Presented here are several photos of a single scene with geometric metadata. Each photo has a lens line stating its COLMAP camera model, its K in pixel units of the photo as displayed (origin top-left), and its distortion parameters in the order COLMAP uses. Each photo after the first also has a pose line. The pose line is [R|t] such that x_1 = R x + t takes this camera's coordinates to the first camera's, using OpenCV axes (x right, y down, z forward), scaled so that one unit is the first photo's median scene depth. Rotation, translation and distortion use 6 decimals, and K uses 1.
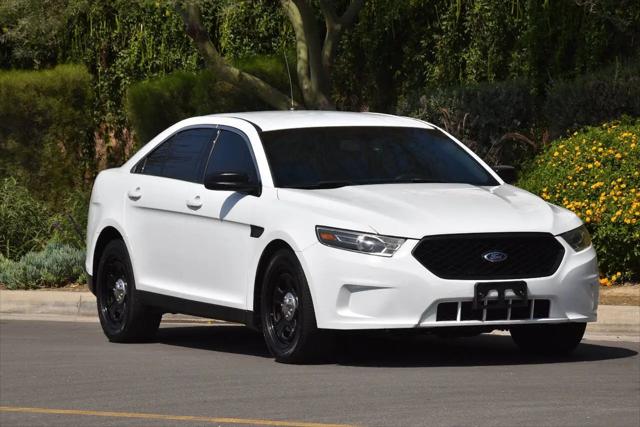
lens RADIAL K [[3360.1, 0, 268.1], [0, 3360.1, 213.8], [0, 0, 1]] dist [1.985823, 3.959006]
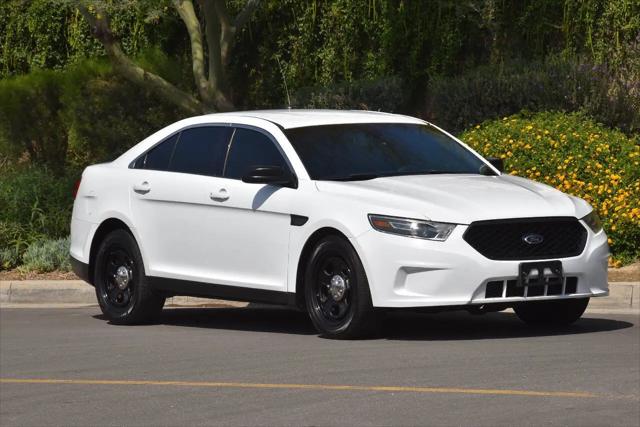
lens RADIAL K [[3360.1, 0, 268.1], [0, 3360.1, 213.8], [0, 0, 1]] dist [1.985823, 3.959006]
pose [[0.987837, -0.015931, 0.154675, -0.166920], [0.015331, 0.999870, 0.005074, -0.002371], [-0.154736, -0.002641, 0.987952, -0.077833]]
